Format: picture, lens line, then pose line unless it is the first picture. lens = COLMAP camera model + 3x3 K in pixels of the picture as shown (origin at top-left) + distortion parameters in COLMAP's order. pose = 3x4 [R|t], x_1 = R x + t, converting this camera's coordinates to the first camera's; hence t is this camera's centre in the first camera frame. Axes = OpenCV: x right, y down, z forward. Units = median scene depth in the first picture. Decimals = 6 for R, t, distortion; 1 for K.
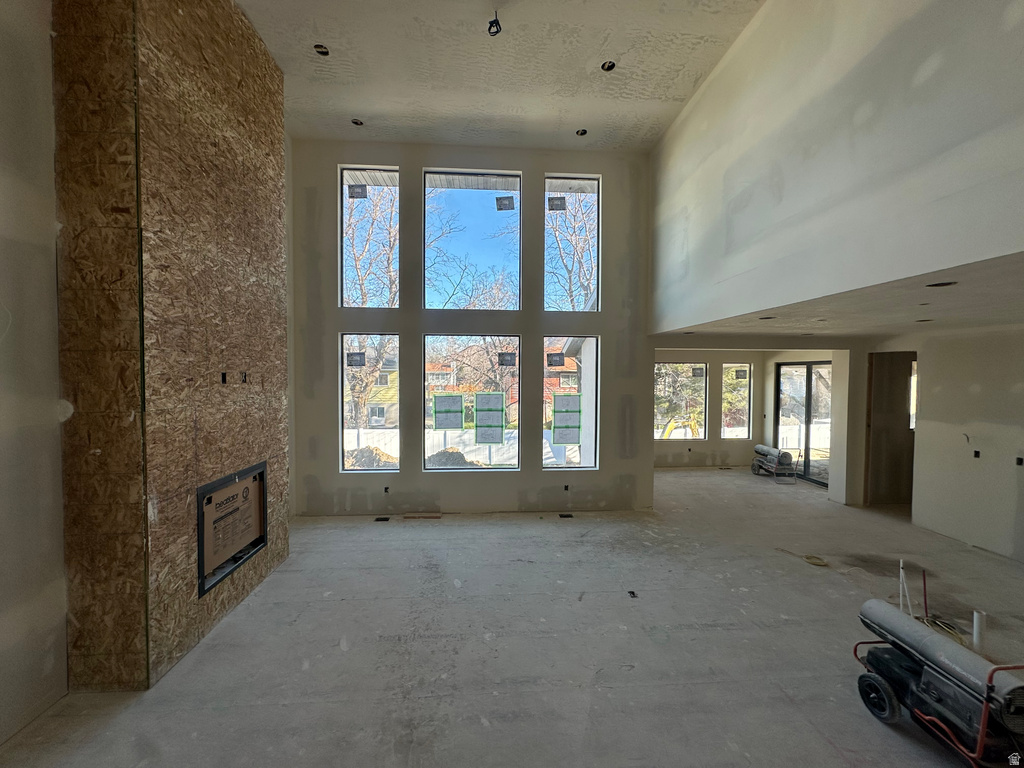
lens RADIAL K [[405.8, 0, 512.1], [0, 405.8, 384.2], [0, 0, 1]] dist [-0.002277, 0.000126]
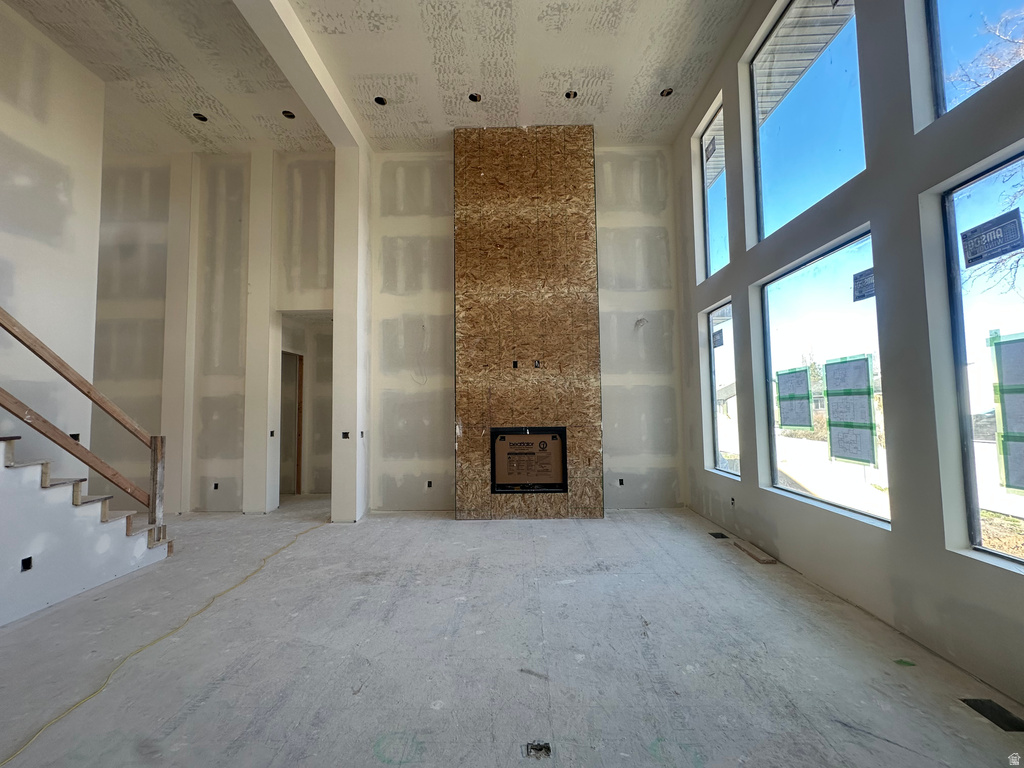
lens RADIAL K [[405.8, 0, 511.3], [0, 405.8, 383.4], [0, 0, 1]] dist [-0.002277, 0.000126]
pose [[-0.091520, -0.064650, -0.993702, 0.603578], [-0.012498, 0.997886, -0.063771, 0.111531], [0.995725, 0.006583, -0.092134, 0.788685]]
